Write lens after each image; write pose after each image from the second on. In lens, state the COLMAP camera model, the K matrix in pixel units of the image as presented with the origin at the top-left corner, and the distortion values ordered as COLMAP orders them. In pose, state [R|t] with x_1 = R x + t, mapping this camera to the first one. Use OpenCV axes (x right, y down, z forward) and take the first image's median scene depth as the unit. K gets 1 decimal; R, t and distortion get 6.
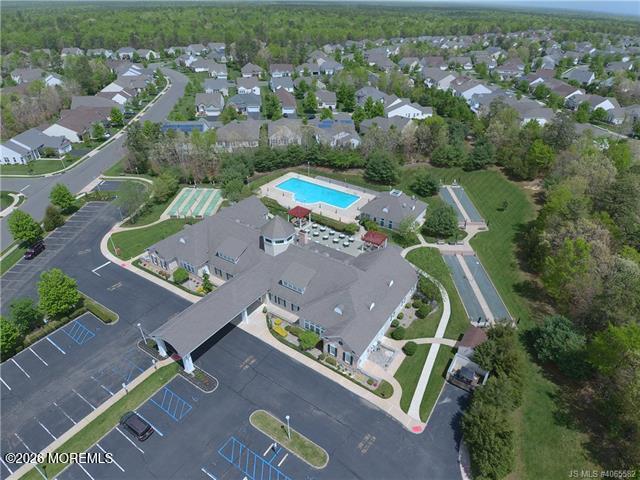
lens RADIAL K [[379.1, 0, 337.0], [0, 379.1, 241.9], [0, 0, 1]] dist [0.098225, -0.137693]
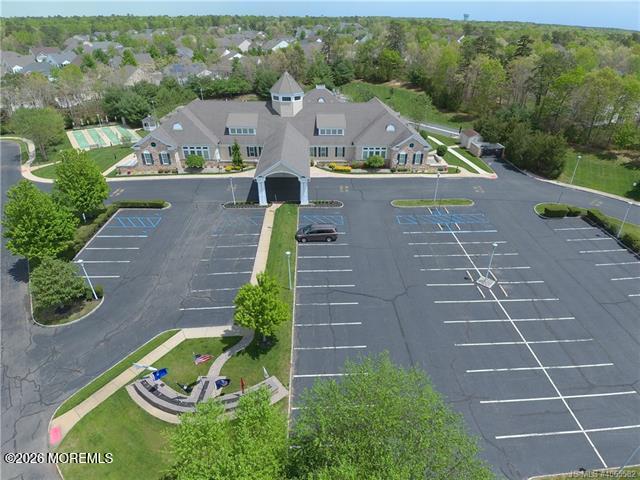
lens RADIAL K [[379.1, 0, 337.0], [0, 379.1, 241.9], [0, 0, 1]] dist [0.098225, -0.137693]
pose [[0.805544, -0.302831, 0.509305, -0.710535], [0.314837, 0.946913, 0.065067, 0.331293], [-0.501972, 0.107934, 0.858123, 0.128657]]
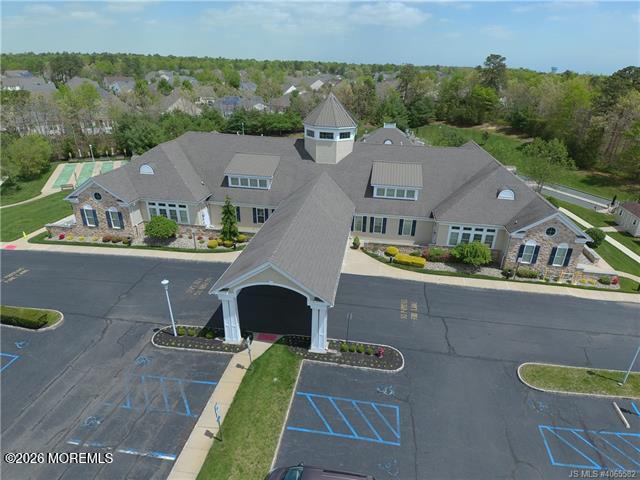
lens RADIAL K [[379.1, 0, 337.0], [0, 379.1, 241.9], [0, 0, 1]] dist [0.098225, -0.137693]
pose [[0.902629, -0.167694, 0.396409, -0.442761], [0.215294, 0.973393, -0.078449, 0.215203], [-0.372707, 0.156155, 0.914716, 0.485436]]
